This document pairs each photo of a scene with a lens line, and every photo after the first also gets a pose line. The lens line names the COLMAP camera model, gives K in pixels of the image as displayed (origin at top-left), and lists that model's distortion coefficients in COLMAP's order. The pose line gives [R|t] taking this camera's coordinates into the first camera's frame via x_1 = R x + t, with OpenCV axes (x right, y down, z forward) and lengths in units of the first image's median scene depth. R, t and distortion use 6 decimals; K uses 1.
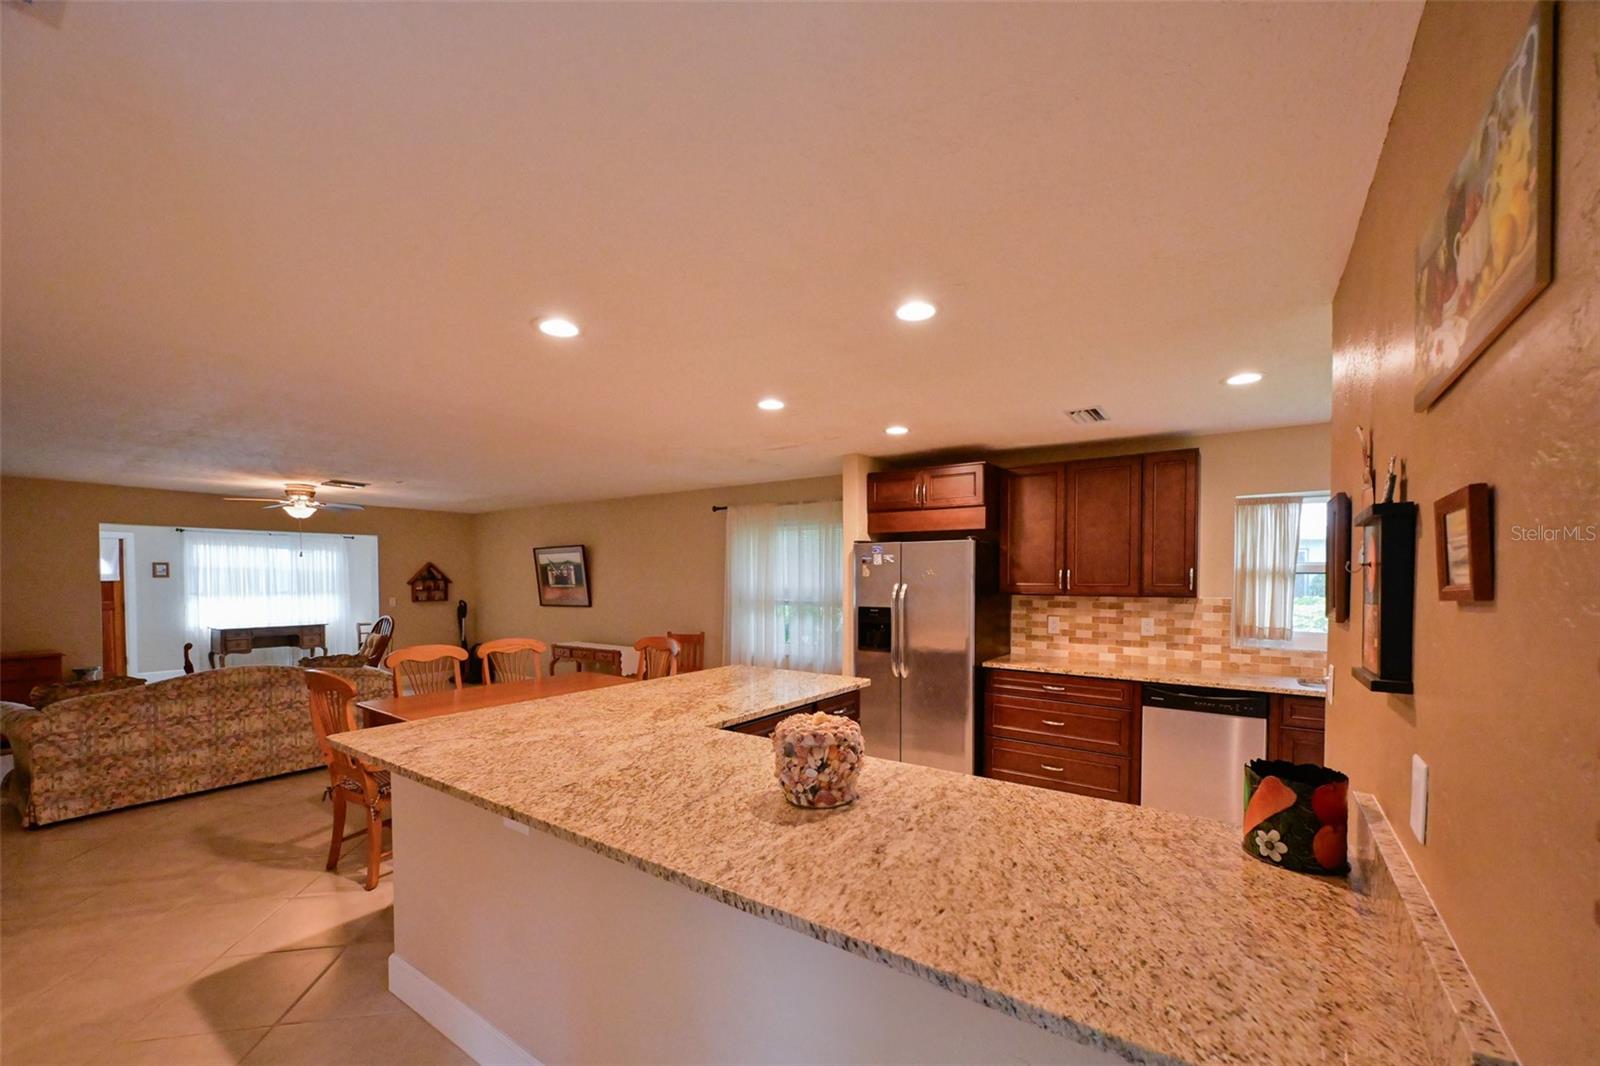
lens RADIAL K [[640.4, 0, 816.2], [0, 640.4, 592.5], [0, 0, 1]] dist [-0.000633, -0.000616]
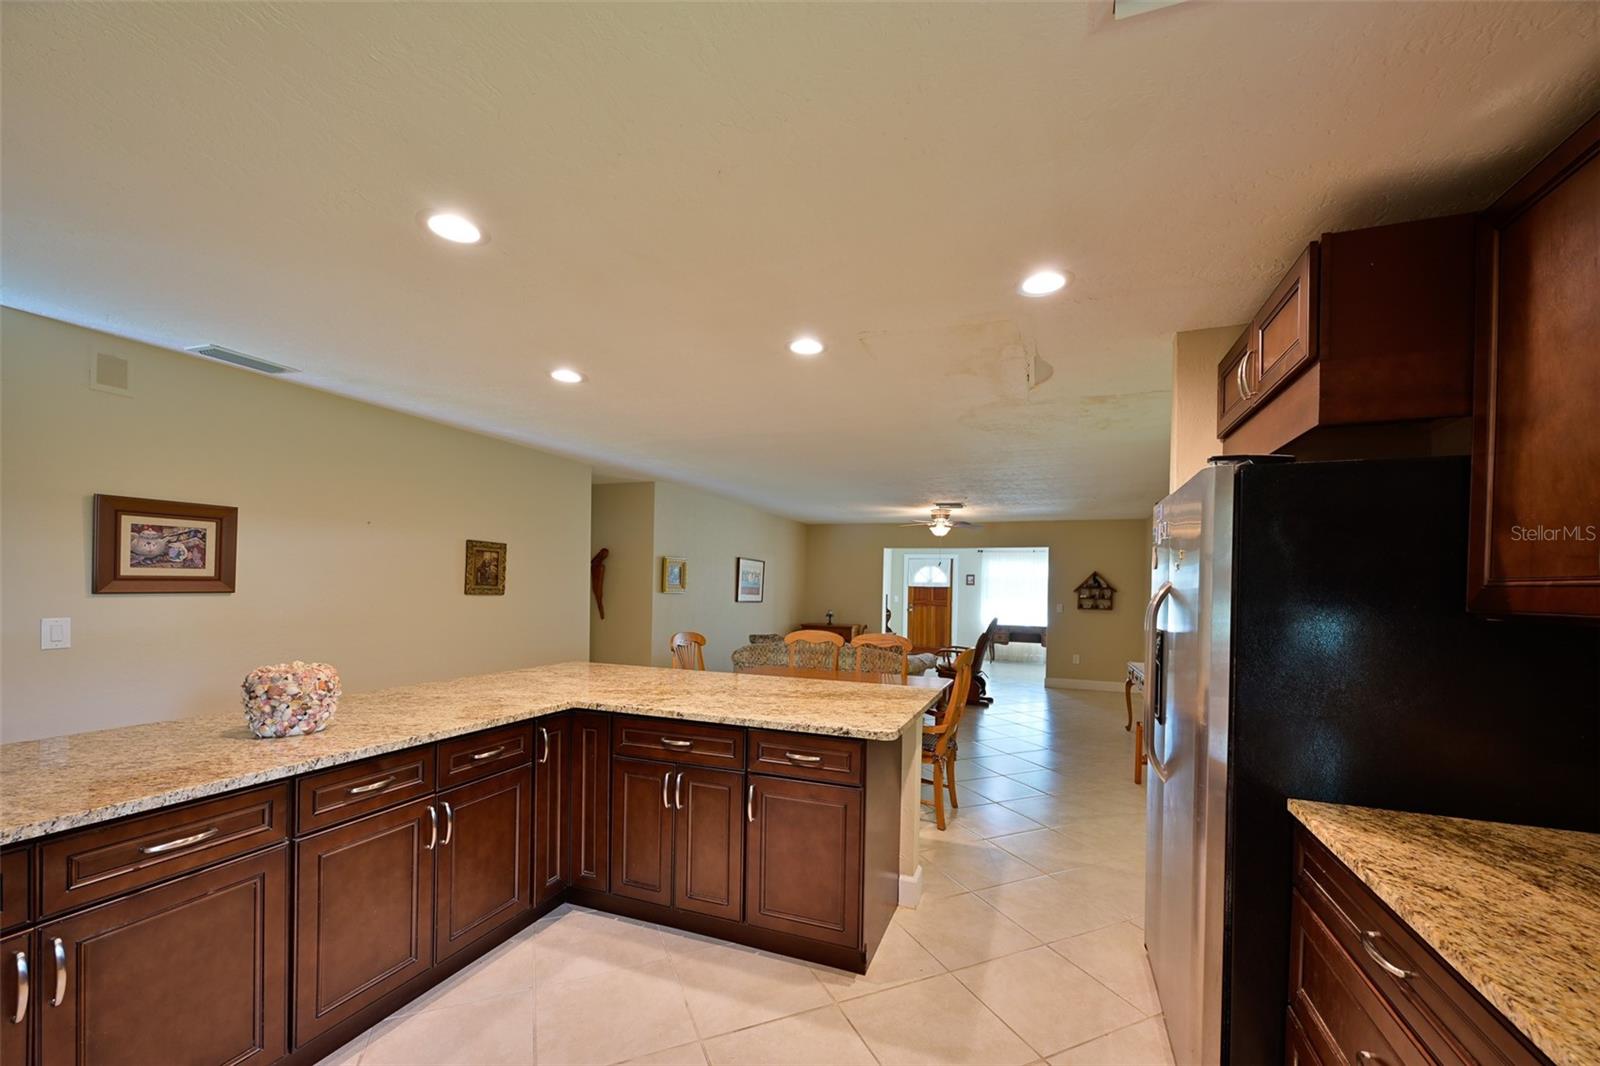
lens RADIAL K [[640.4, 0, 825.0], [0, 640.4, 592.1], [0, 0, 1]] dist [-0.000633, -0.000616]
pose [[0.246891, 0.013849, -0.968944, 0.537720], [-0.044332, 0.999012, 0.002983, 0.004392], [0.968029, 0.042218, 0.247261, 0.646145]]
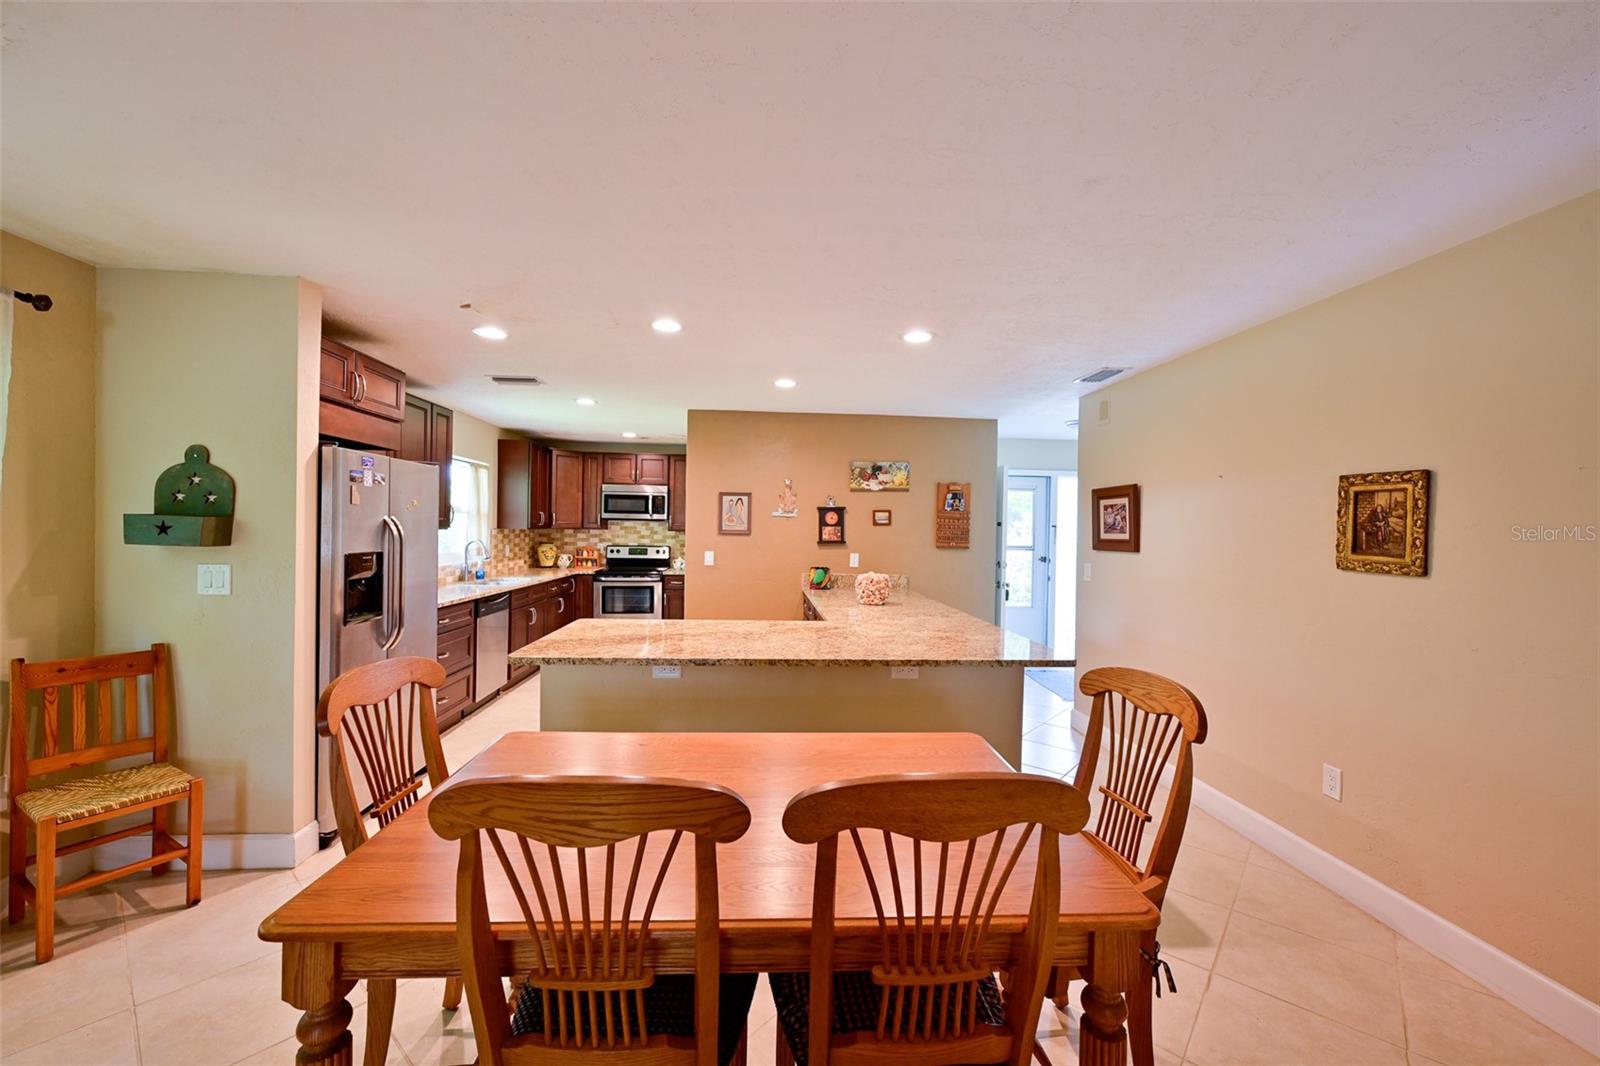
lens RADIAL K [[640.4, 0, 801.0], [0, 640.4, 530.0], [0, 0, 1]] dist [-0.000633, -0.000616]
pose [[-0.625094, -0.014330, 0.780418, -0.699153], [0.000882, 0.999818, 0.019066, -0.011699], [-0.780549, 0.012606, -0.624967, 1.089484]]
